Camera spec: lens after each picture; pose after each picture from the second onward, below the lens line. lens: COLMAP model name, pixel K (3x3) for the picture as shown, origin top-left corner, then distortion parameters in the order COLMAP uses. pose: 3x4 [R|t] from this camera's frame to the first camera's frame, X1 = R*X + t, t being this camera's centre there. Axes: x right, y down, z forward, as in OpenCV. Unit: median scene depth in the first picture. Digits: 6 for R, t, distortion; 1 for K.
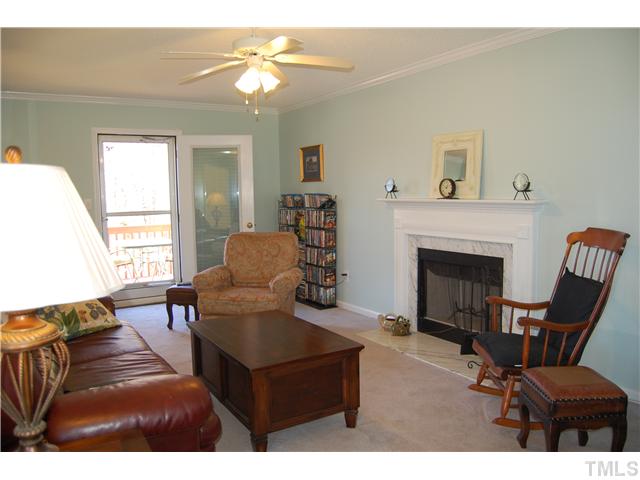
lens RADIAL K [[504.0, 0, 319.7], [0, 504.0, 239.1], [0, 0, 1]] dist [-0.074486, 0.013432]
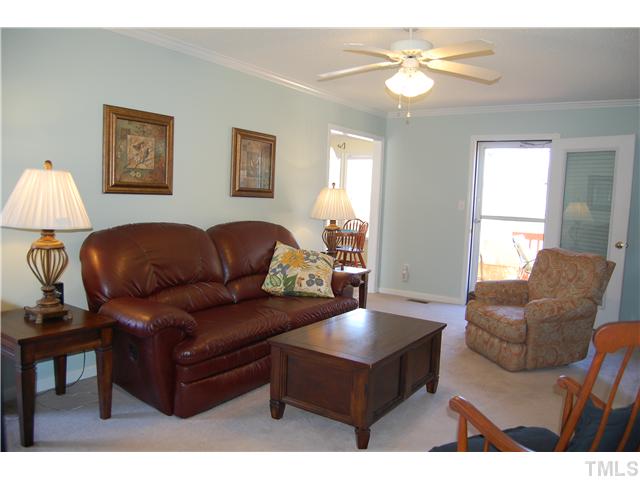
lens RADIAL K [[504.0, 0, 319.7], [0, 504.0, 239.1], [0, 0, 1]] dist [-0.074486, 0.013432]
pose [[0.411015, 0.114402, -0.904422, 0.406610], [-0.129424, 0.989368, 0.066331, -0.029005], [0.902395, 0.089791, 0.421451, 0.245707]]
